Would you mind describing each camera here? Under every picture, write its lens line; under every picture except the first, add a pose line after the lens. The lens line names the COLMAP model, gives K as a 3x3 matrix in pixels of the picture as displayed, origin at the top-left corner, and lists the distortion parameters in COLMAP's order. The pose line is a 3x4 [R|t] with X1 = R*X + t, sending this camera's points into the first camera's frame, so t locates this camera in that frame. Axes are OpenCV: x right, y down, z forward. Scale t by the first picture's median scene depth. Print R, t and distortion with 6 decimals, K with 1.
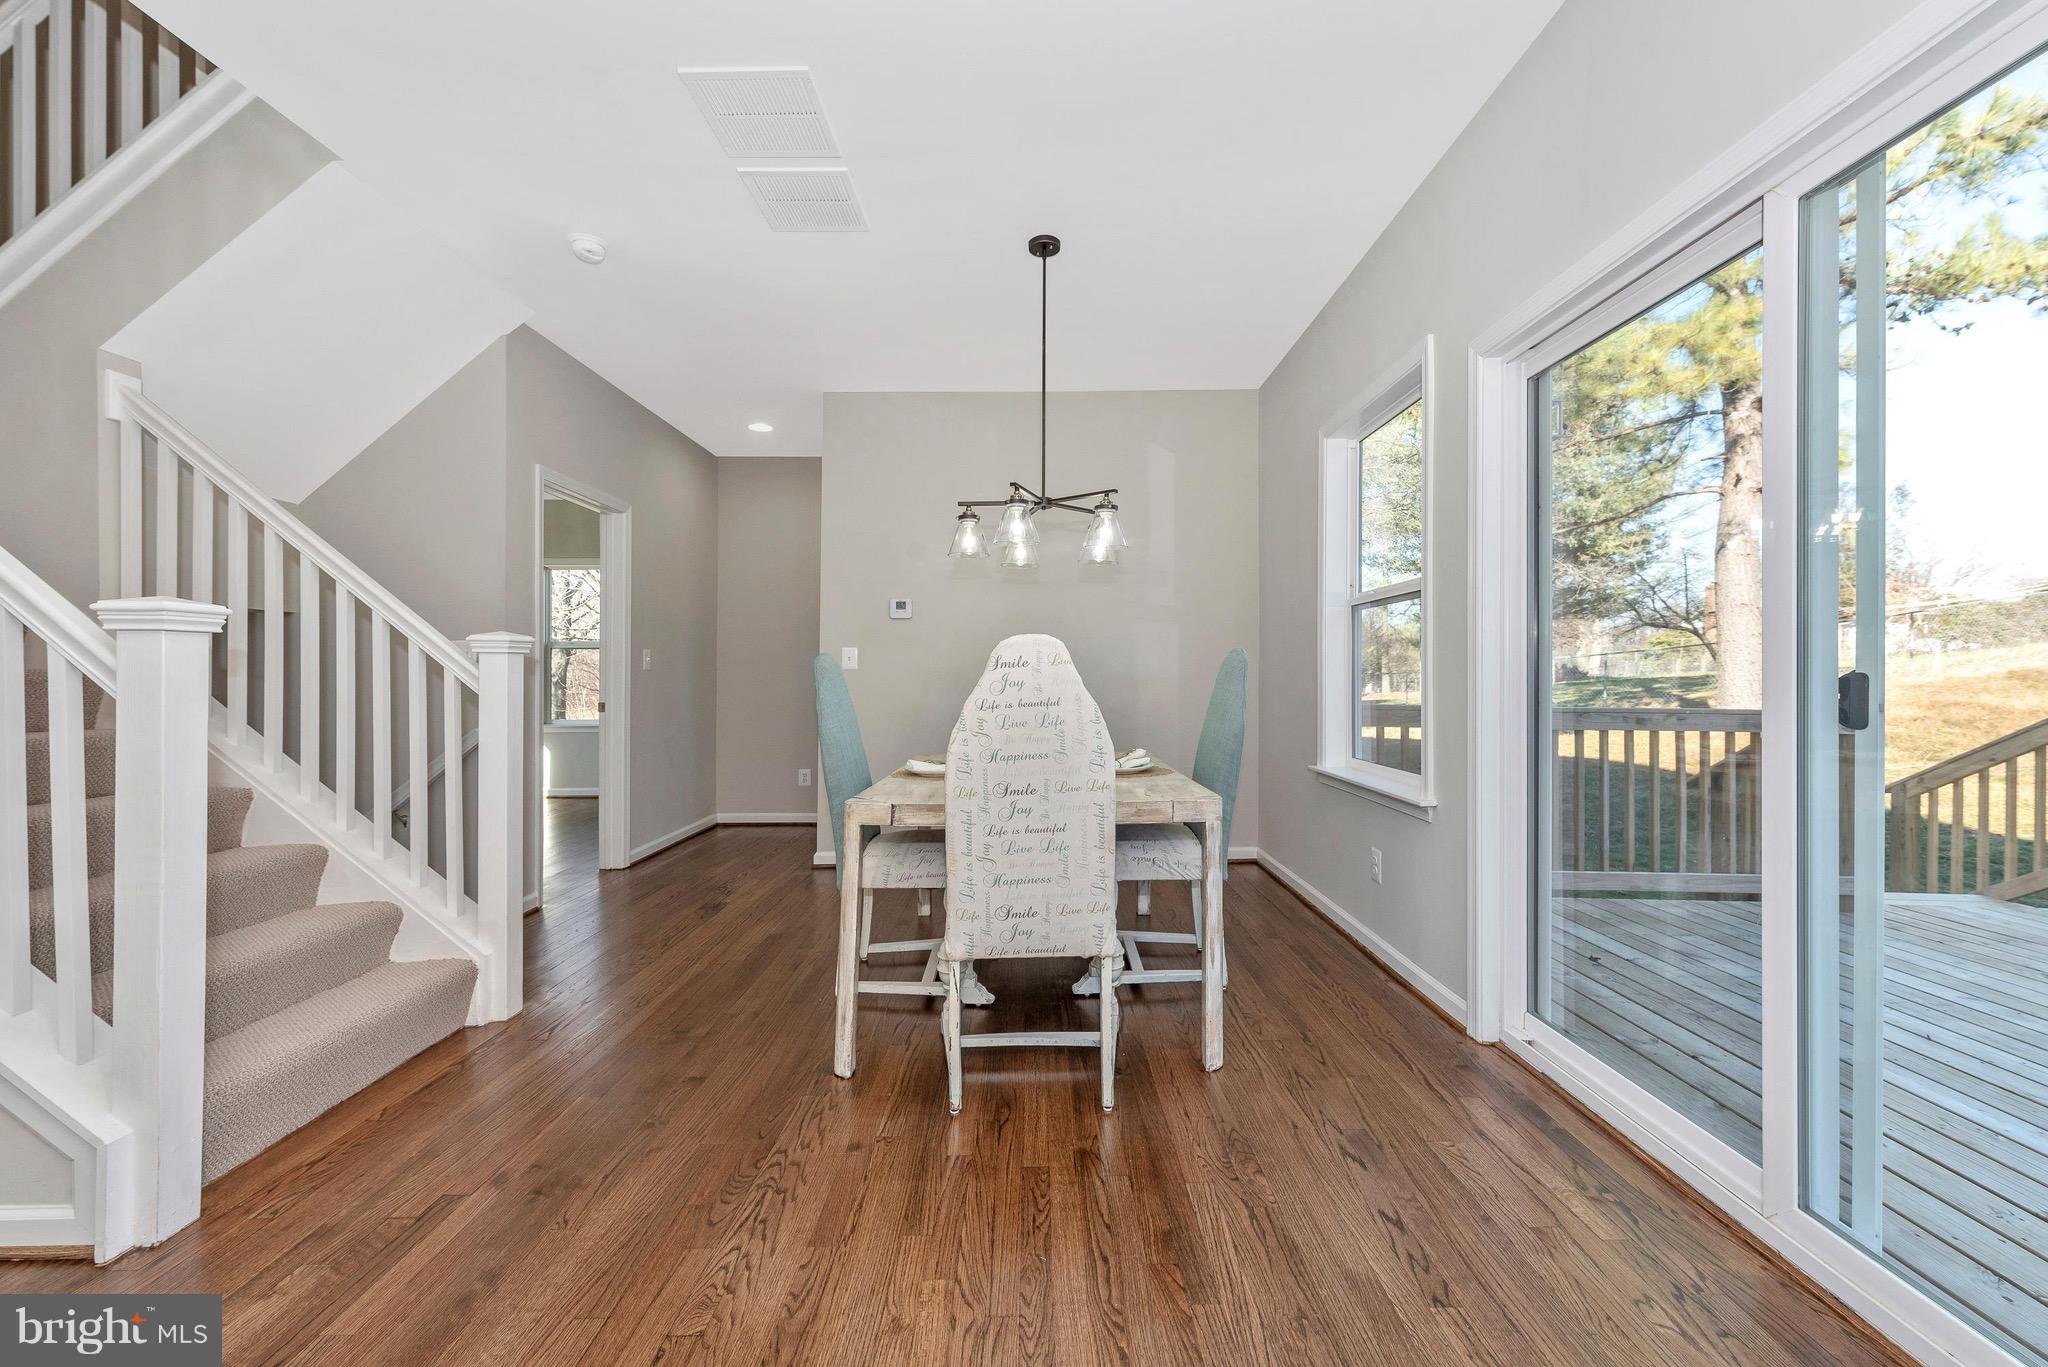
lens RADIAL K [[804.3, 0, 1023.7], [0, 804.3, 677.9], [0, 0, 1]] dist [0.000583, 0.000240]
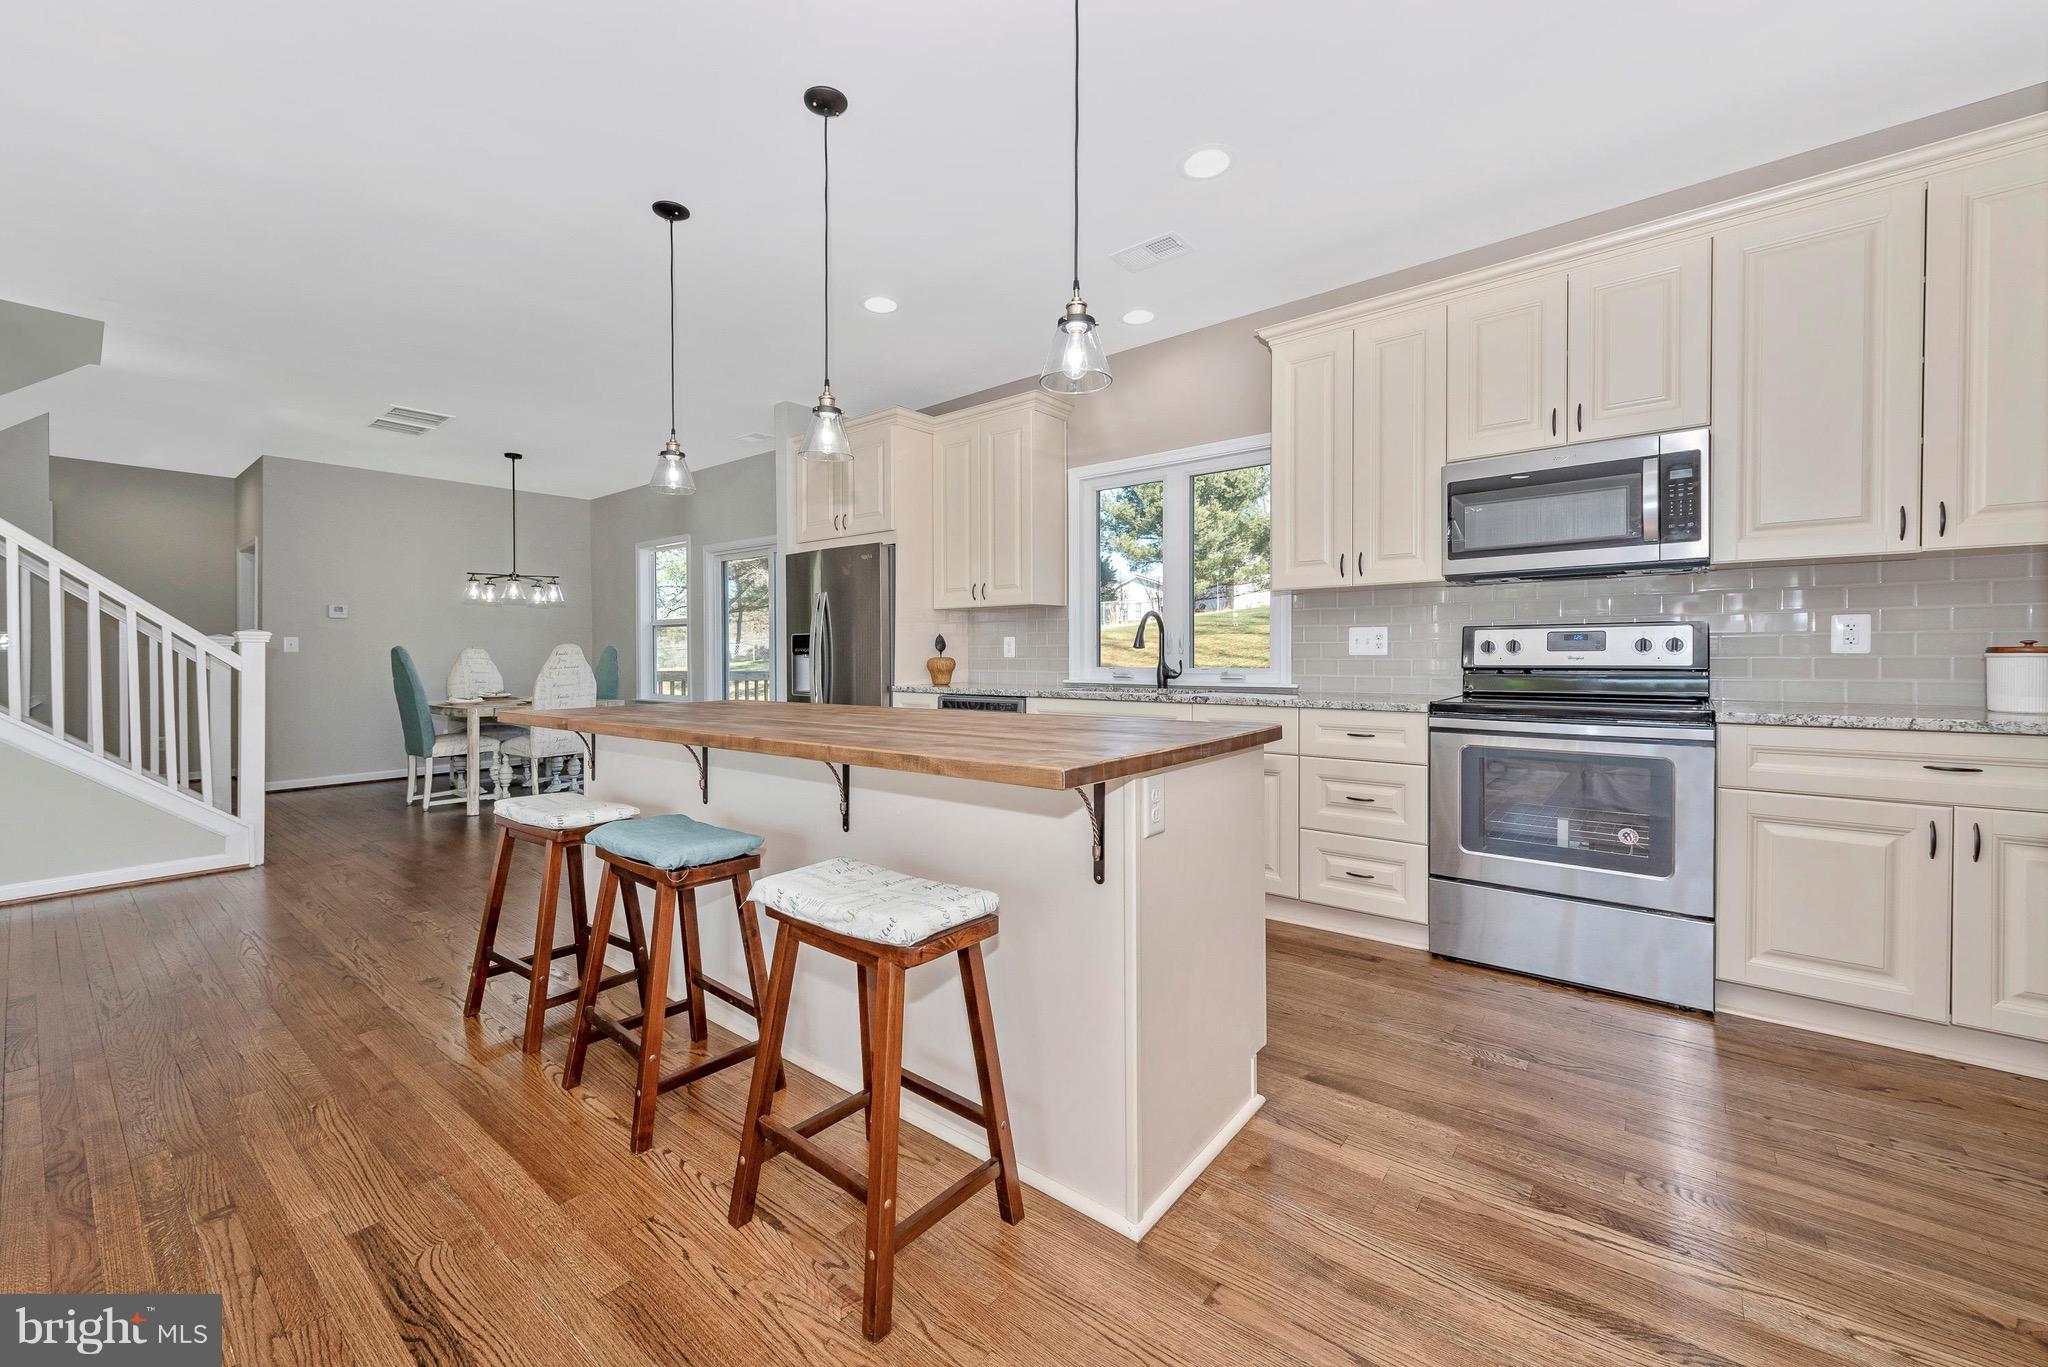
lens RADIAL K [[804.3, 0, 1023.7], [0, 804.3, 677.9], [0, 0, 1]] dist [0.000583, 0.000240]
pose [[0.622172, -0.020887, 0.782602, -0.804944], [0.000305, 0.999650, 0.026438, -0.004739], [-0.782881, -0.016210, 0.621961, -1.372765]]
